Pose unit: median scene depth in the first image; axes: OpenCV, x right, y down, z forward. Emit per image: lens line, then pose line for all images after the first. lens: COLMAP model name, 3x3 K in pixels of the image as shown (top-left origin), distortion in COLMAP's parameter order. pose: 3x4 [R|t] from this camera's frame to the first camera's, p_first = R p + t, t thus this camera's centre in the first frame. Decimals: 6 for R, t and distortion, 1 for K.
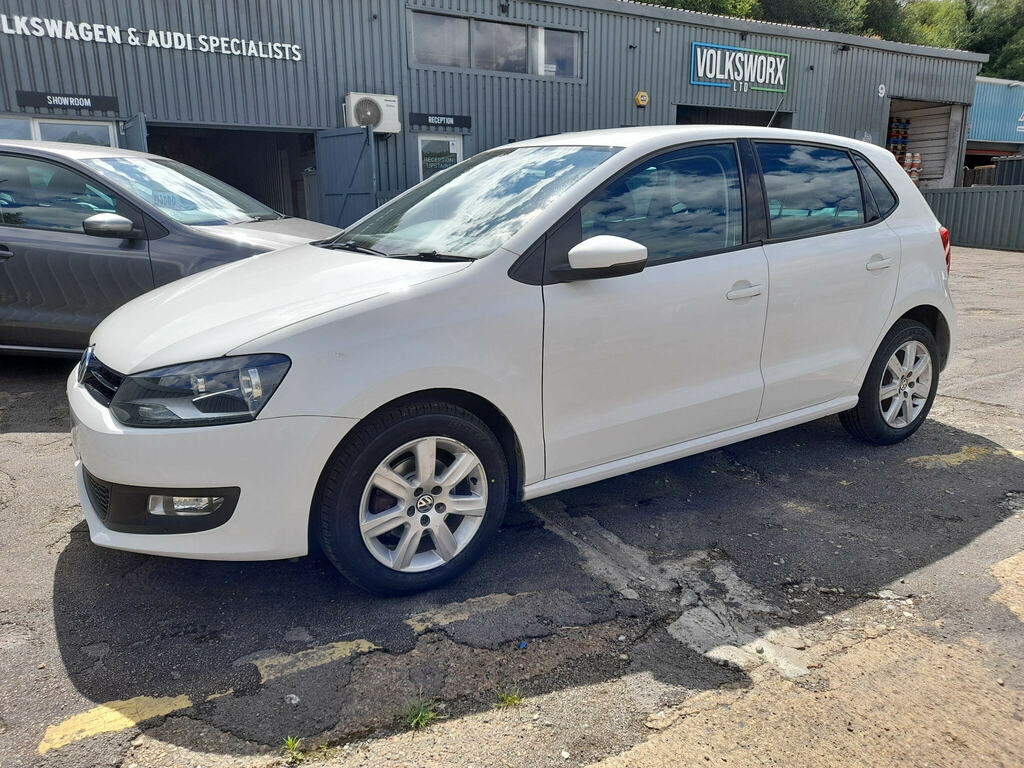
lens RADIAL K [[746.6, 0, 512.0], [0, 746.6, 384.0], [0, 0, 1]] dist [0.032503, -0.030508]
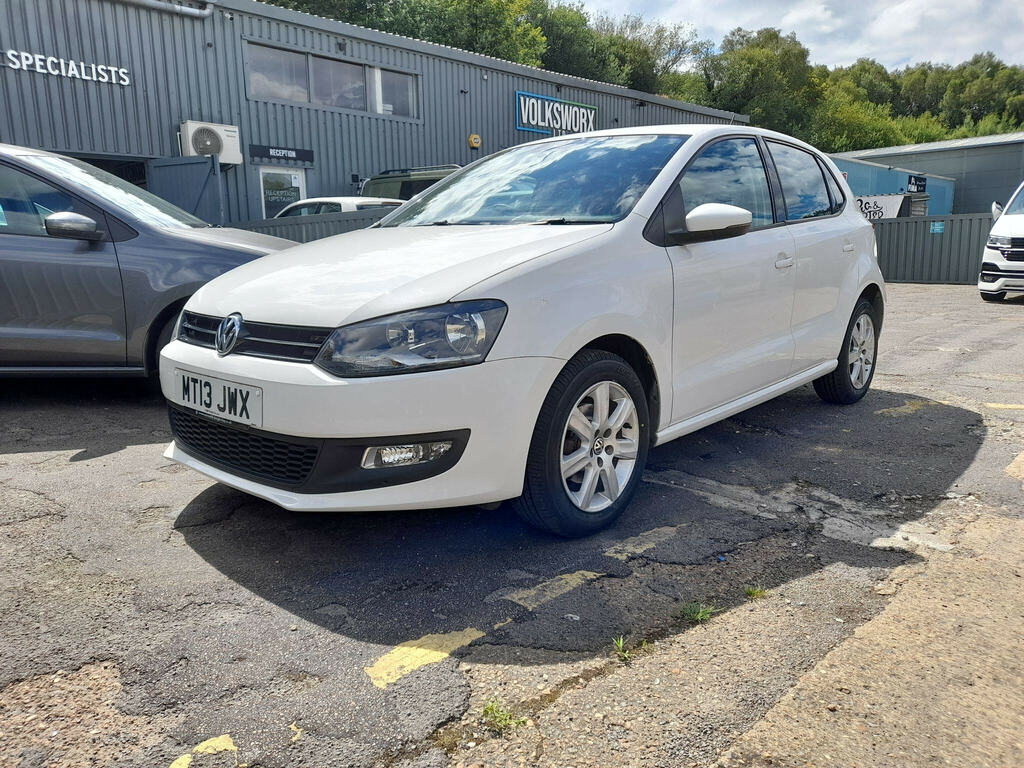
lens RADIAL K [[746.6, 0, 512.0], [0, 746.6, 384.0], [0, 0, 1]] dist [0.032503, -0.030508]
pose [[0.963360, -0.052429, 0.263038, -0.268954], [0.068294, 0.996334, -0.051531, 0.062441], [-0.259371, 0.067607, 0.963408, 0.001732]]
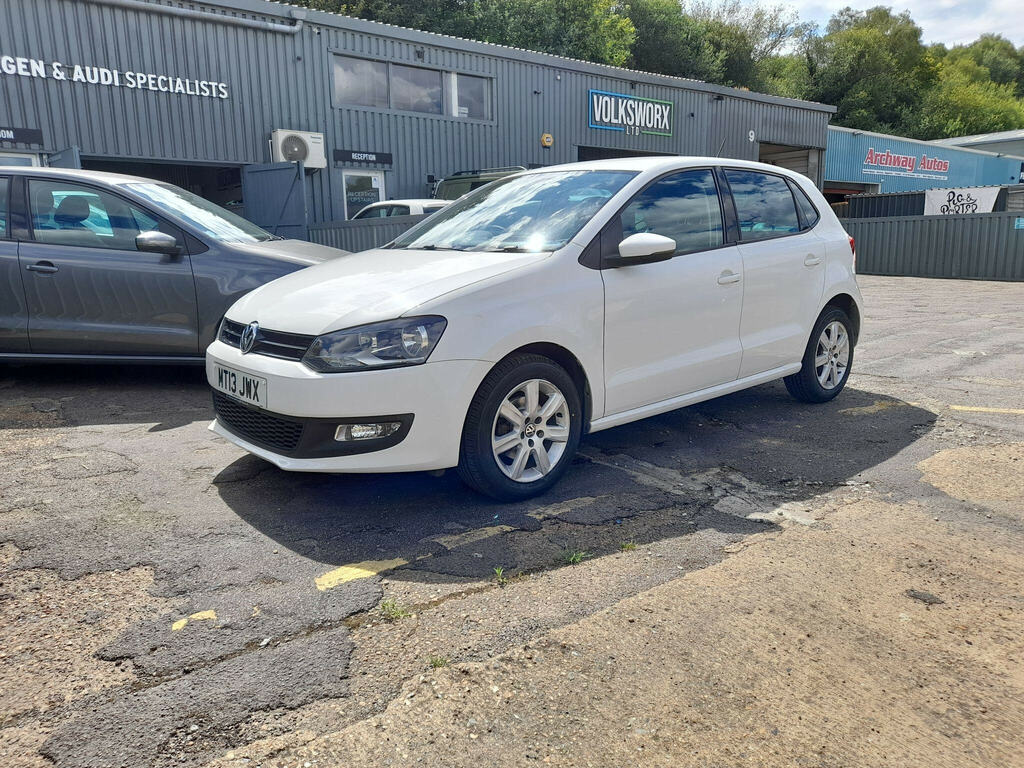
lens RADIAL K [[746.6, 0, 512.0], [0, 746.6, 384.0], [0, 0, 1]] dist [0.032503, -0.030508]
pose [[0.988697, -0.033835, 0.146062, -0.180033], [0.040829, 0.998145, -0.045151, 0.071745], [-0.144263, 0.050604, 0.988245, -0.169045]]
